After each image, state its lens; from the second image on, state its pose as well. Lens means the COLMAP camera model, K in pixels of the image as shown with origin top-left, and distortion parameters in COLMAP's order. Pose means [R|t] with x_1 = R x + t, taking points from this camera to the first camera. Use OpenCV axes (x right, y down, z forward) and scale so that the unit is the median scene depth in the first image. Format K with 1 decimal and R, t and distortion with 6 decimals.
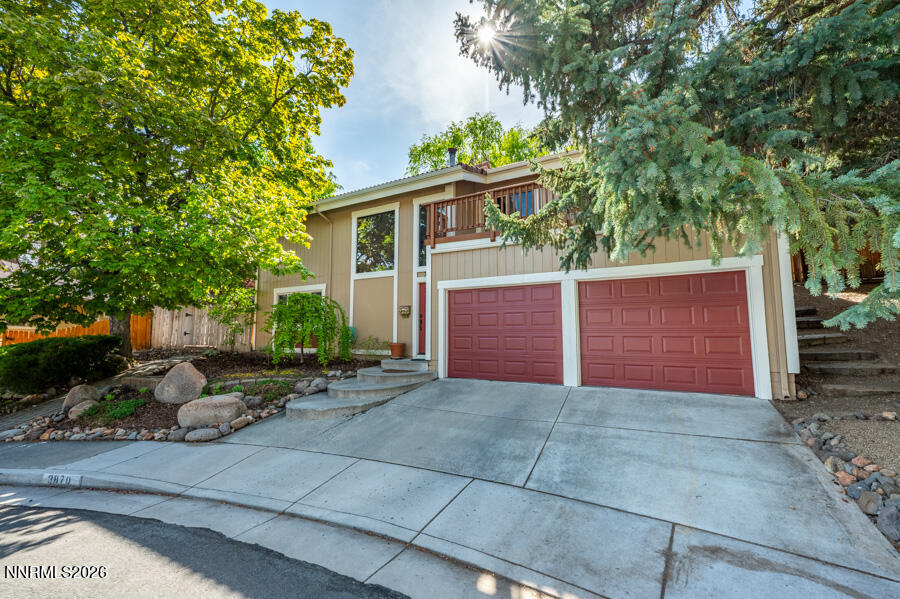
lens RADIAL K [[355.0, 0, 450.0], [0, 355.0, 299.5], [0, 0, 1]] dist [-0.001082, -0.000004]
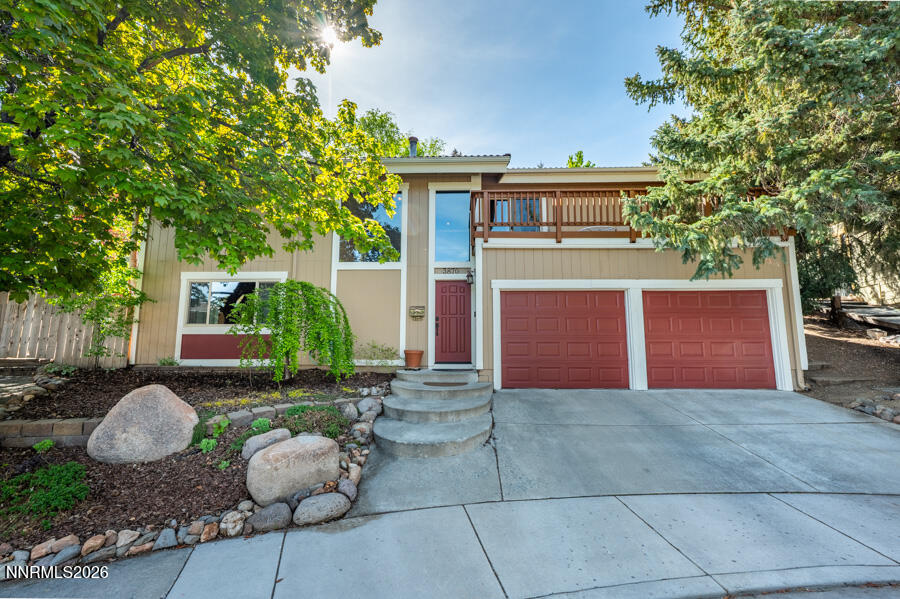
lens RADIAL K [[355.0, 0, 450.0], [0, 355.0, 299.5], [0, 0, 1]] dist [-0.001082, -0.000004]
pose [[0.892603, 0.059133, 0.446949, -0.633708], [-0.046637, 0.998153, -0.038920, 0.045630], [-0.448425, 0.013896, 0.893713, 0.311761]]
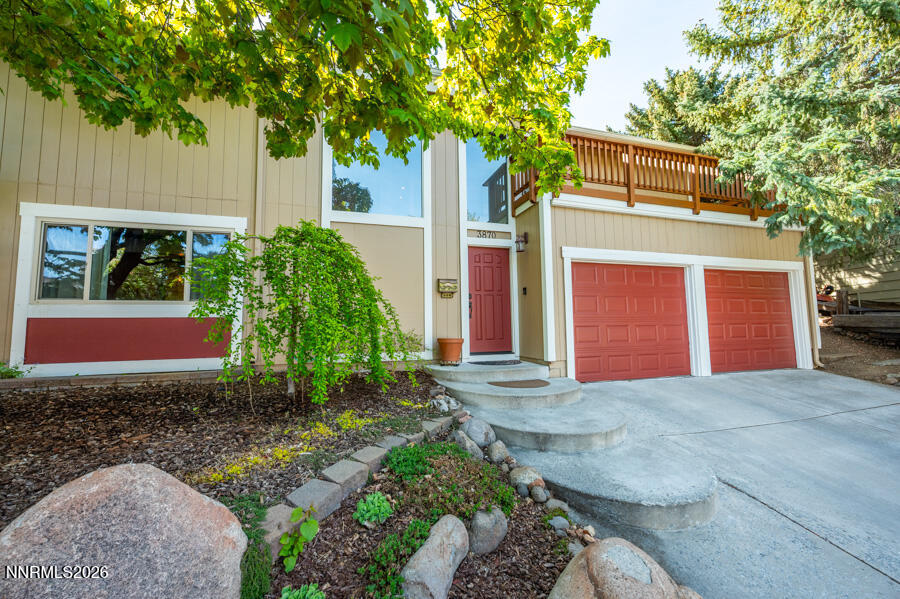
lens RADIAL K [[355.0, 0, 450.0], [0, 355.0, 299.5], [0, 0, 1]] dist [-0.001082, -0.000004]
pose [[0.703315, 0.048783, 0.709202, -0.819871], [-0.059006, 0.998206, -0.010145, 0.087435], [-0.708425, -0.034712, 0.704932, 0.810859]]
